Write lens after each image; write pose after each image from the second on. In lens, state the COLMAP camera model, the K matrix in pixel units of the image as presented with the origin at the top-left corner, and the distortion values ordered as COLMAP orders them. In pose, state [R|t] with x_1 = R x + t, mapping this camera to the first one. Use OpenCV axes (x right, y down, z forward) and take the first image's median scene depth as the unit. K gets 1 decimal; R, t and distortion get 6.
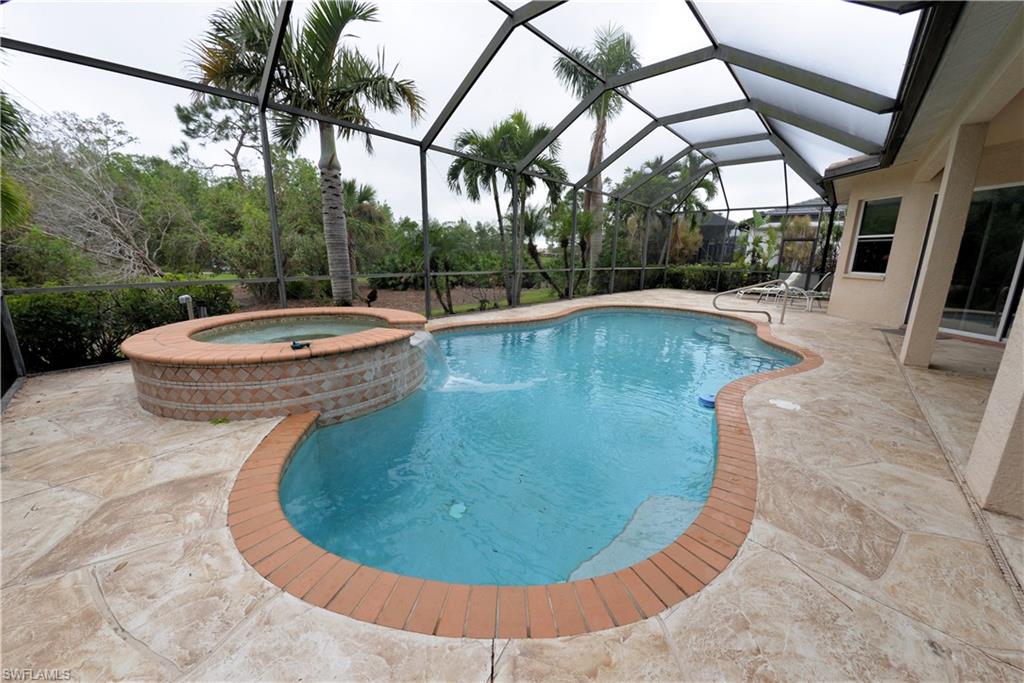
lens RADIAL K [[359.8, 0, 510.7], [0, 359.8, 339.4], [0, 0, 1]] dist [-0.022311, -0.000116]
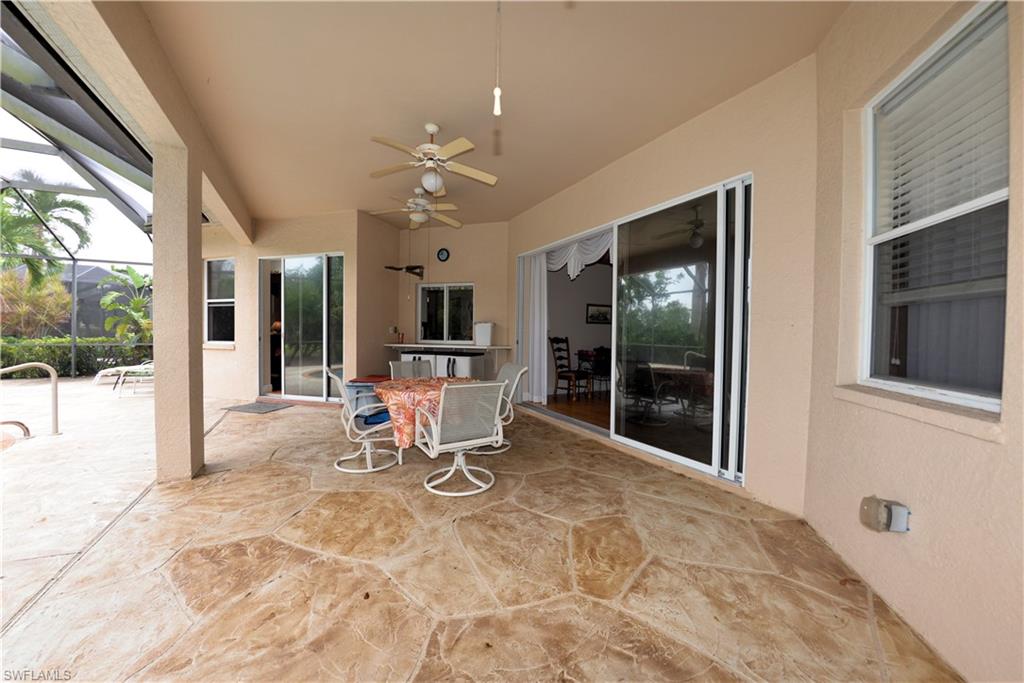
lens RADIAL K [[349.7, 0, 511.3], [0, 349.7, 339.3], [0, 0, 1]] dist [-0.022083, 0.000115]
pose [[0.332304, -0.035870, 0.942490, 1.145723], [0.211628, 0.976633, -0.037447, -0.036516], [-0.919123, 0.211901, 0.332130, 0.177834]]
